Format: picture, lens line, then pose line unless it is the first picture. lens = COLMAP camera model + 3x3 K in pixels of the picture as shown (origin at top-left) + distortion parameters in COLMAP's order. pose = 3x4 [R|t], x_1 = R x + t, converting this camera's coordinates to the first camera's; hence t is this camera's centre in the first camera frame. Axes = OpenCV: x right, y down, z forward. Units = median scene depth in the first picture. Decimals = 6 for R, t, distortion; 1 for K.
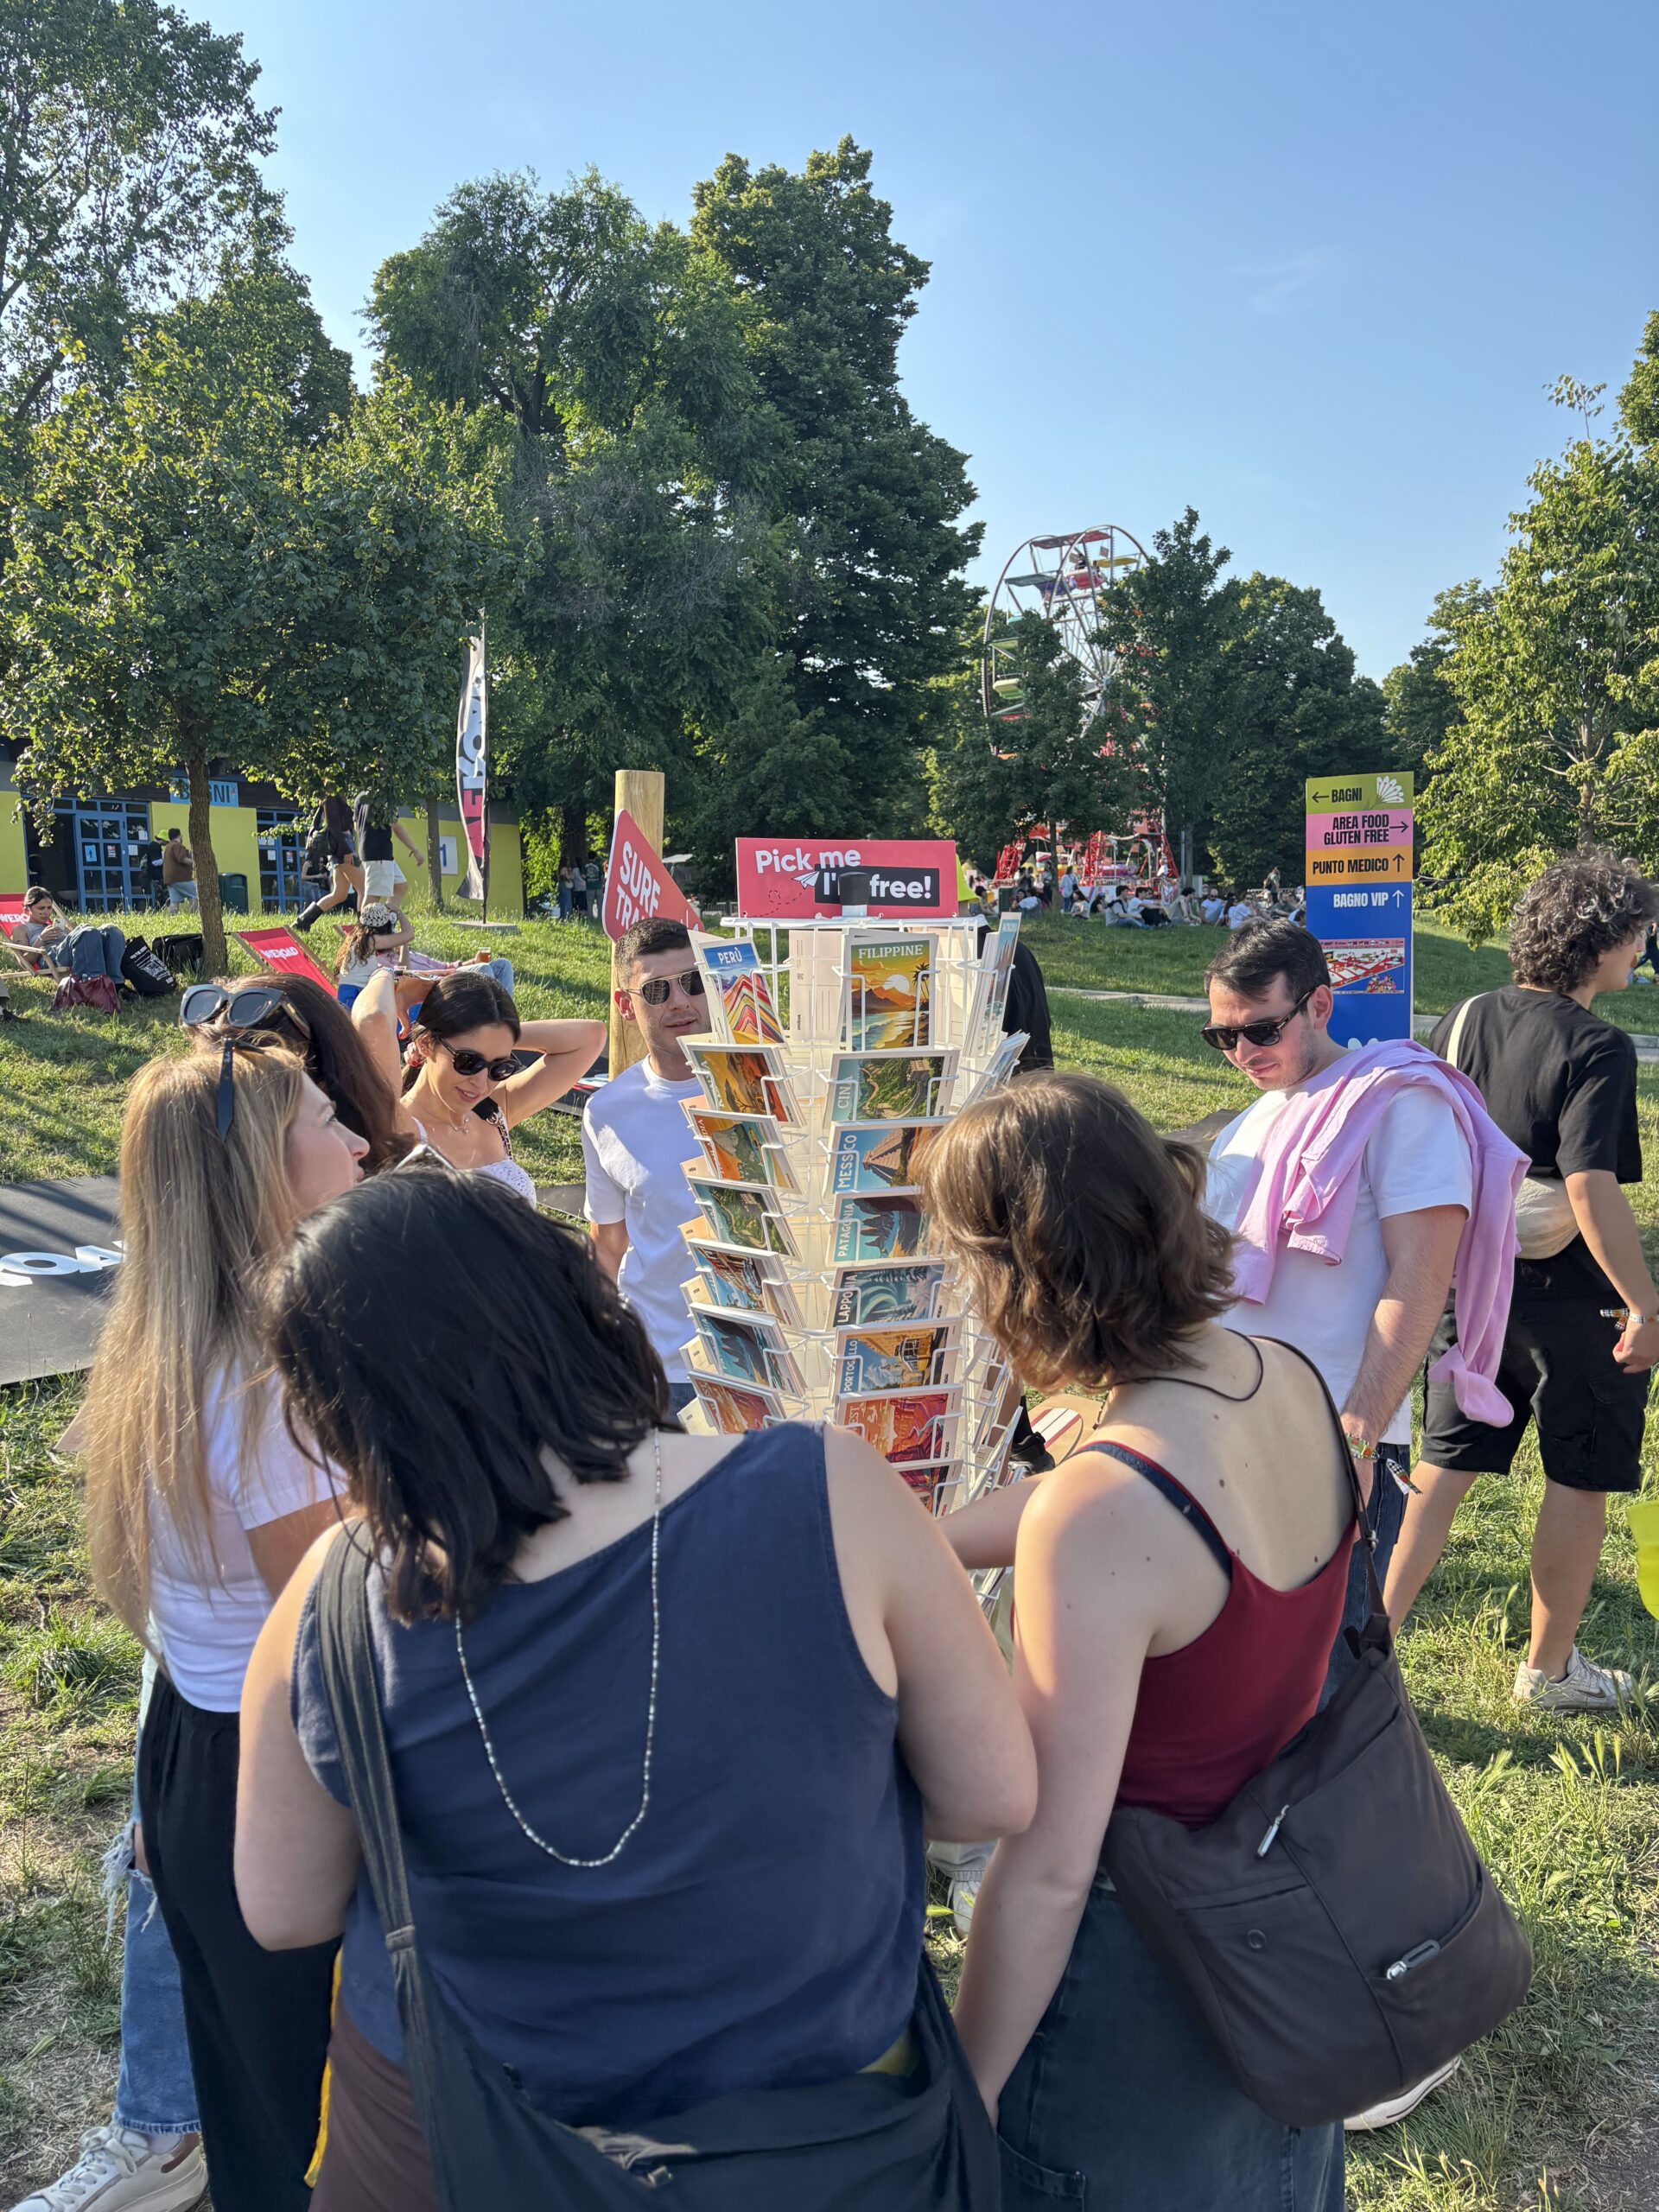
lens RADIAL K [[1543.5, 0, 829.5], [0, 1543.5, 1106.0], [0, 0, 1]] dist [0.054486, -0.089729]
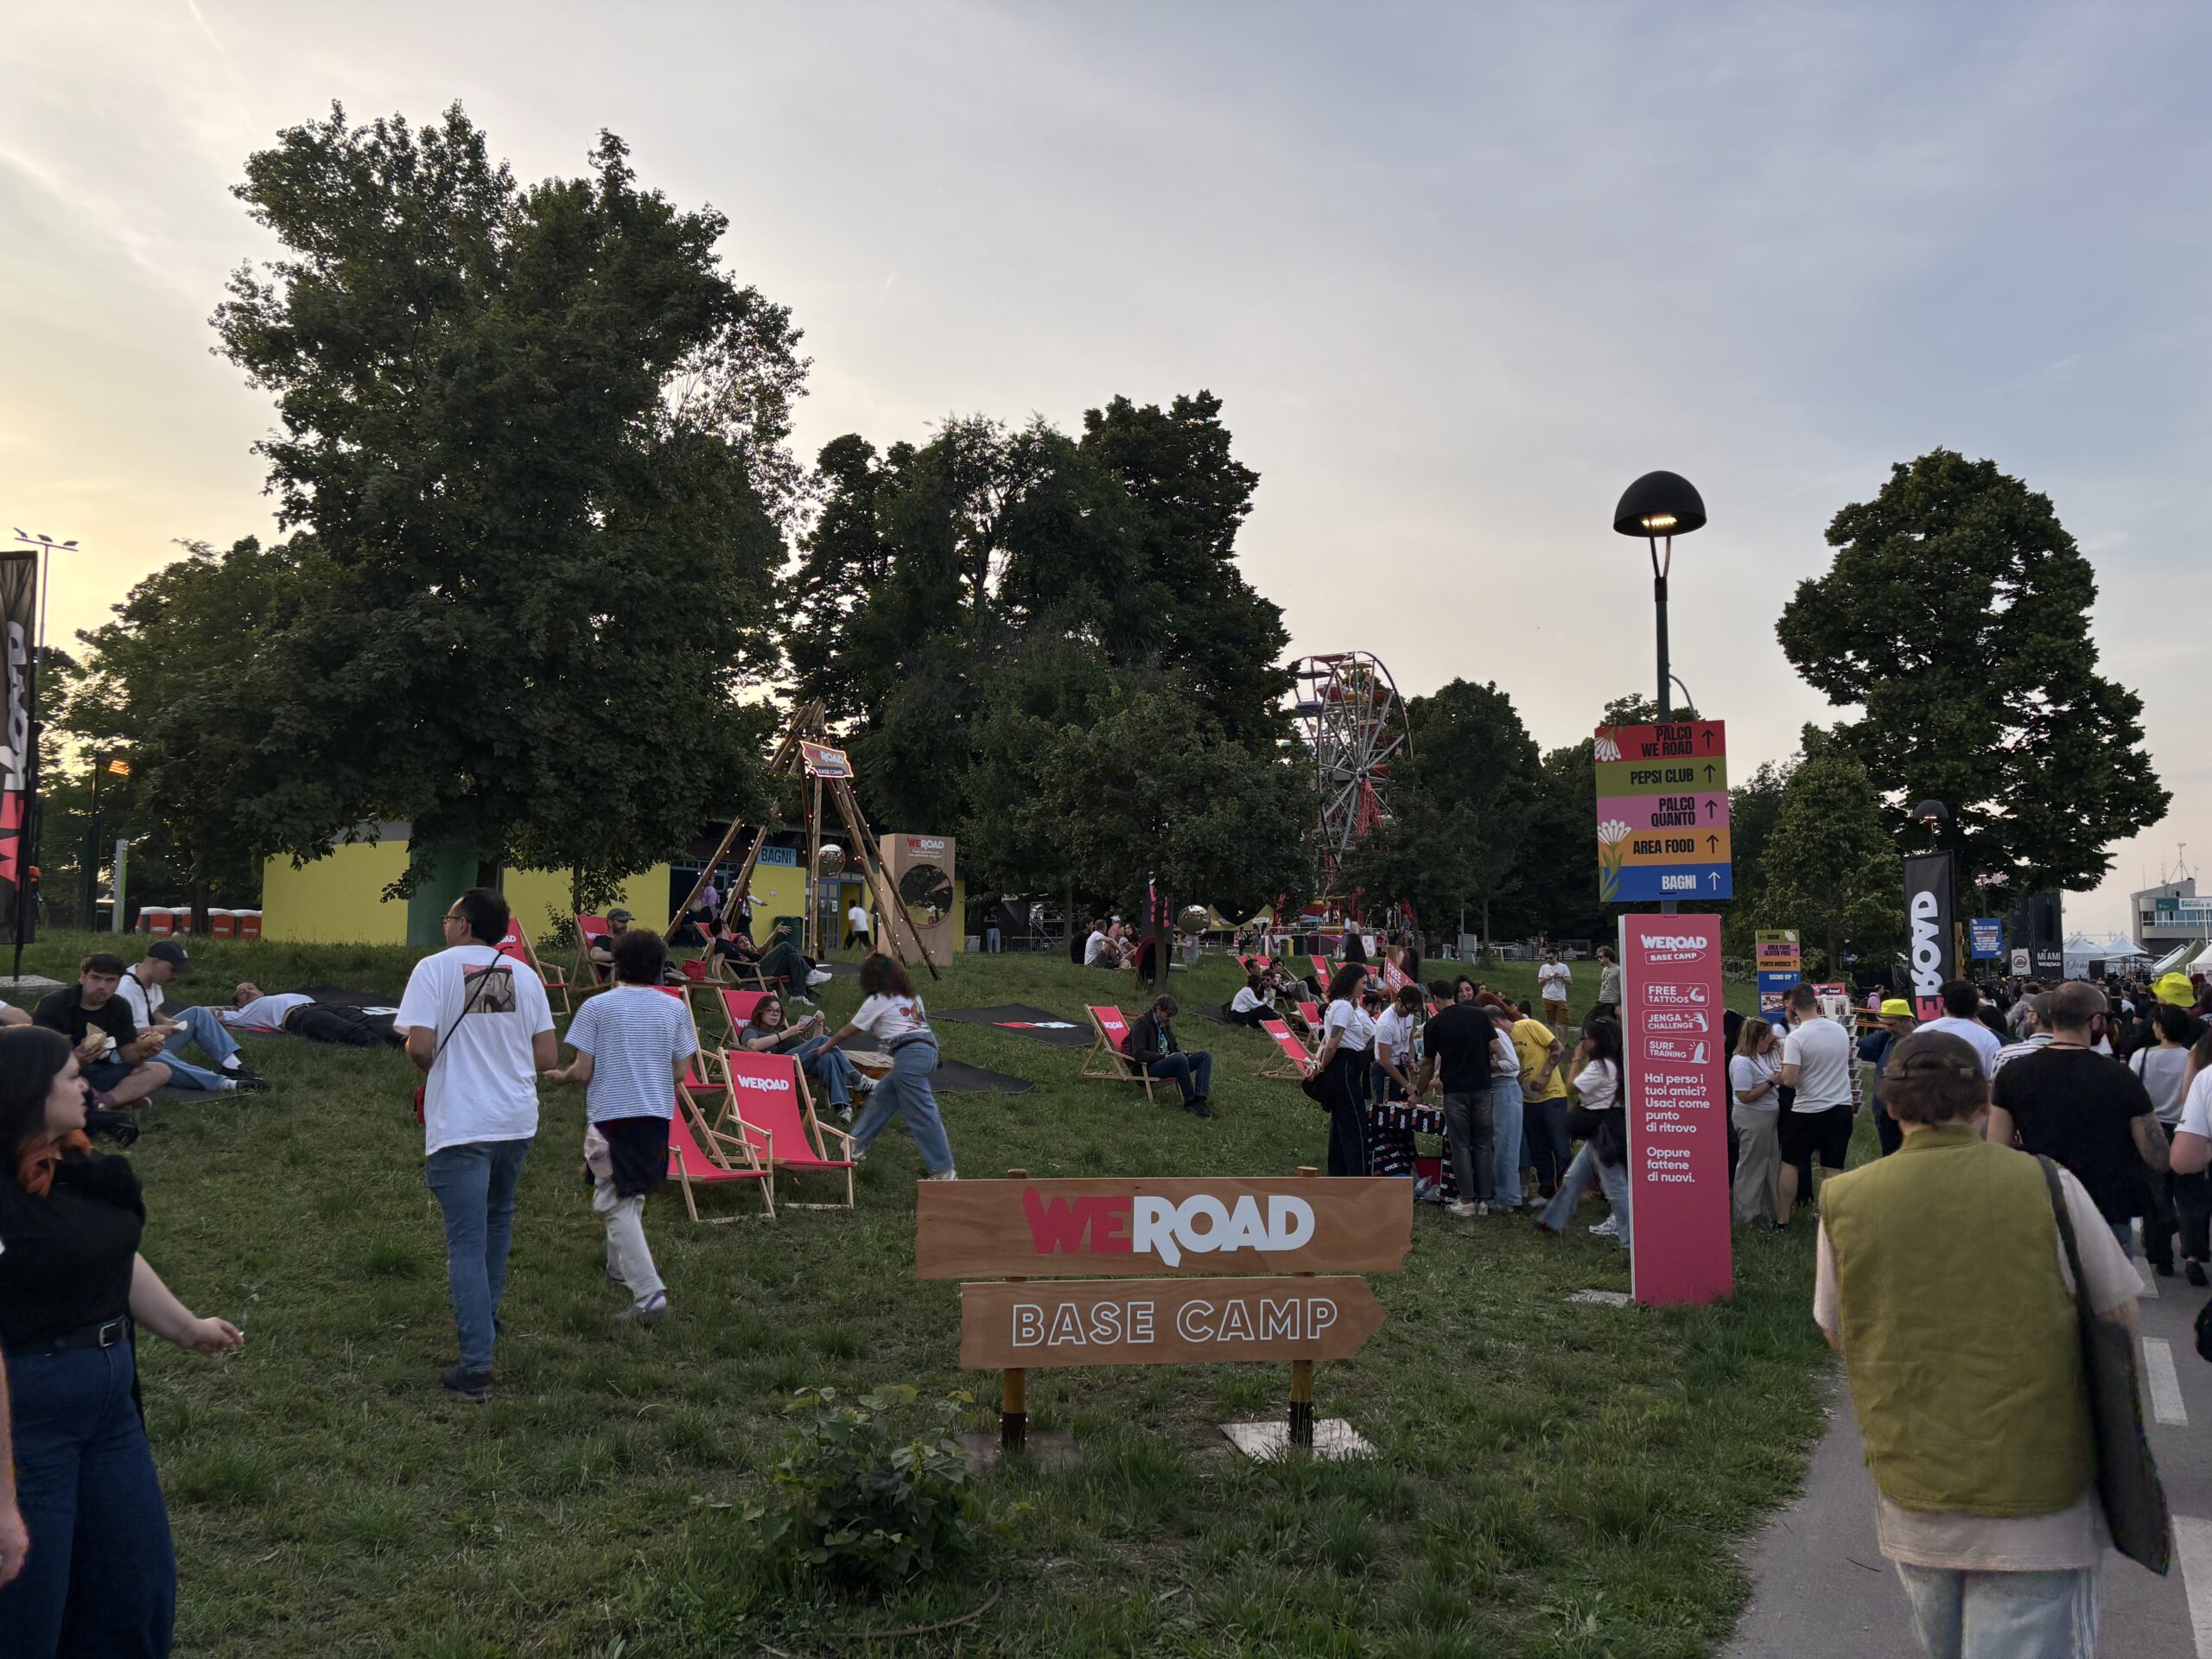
lens RADIAL K [[1543.5, 0, 1106.0], [0, 1543.5, 829.5], [0, 0, 1]] dist [0.054486, -0.089729]
pose [[0.997001, 0.032465, 0.070253, -0.155637], [-0.017879, 0.979824, -0.199060, 0.026209], [-0.075298, 0.197207, 0.977466, -0.241251]]
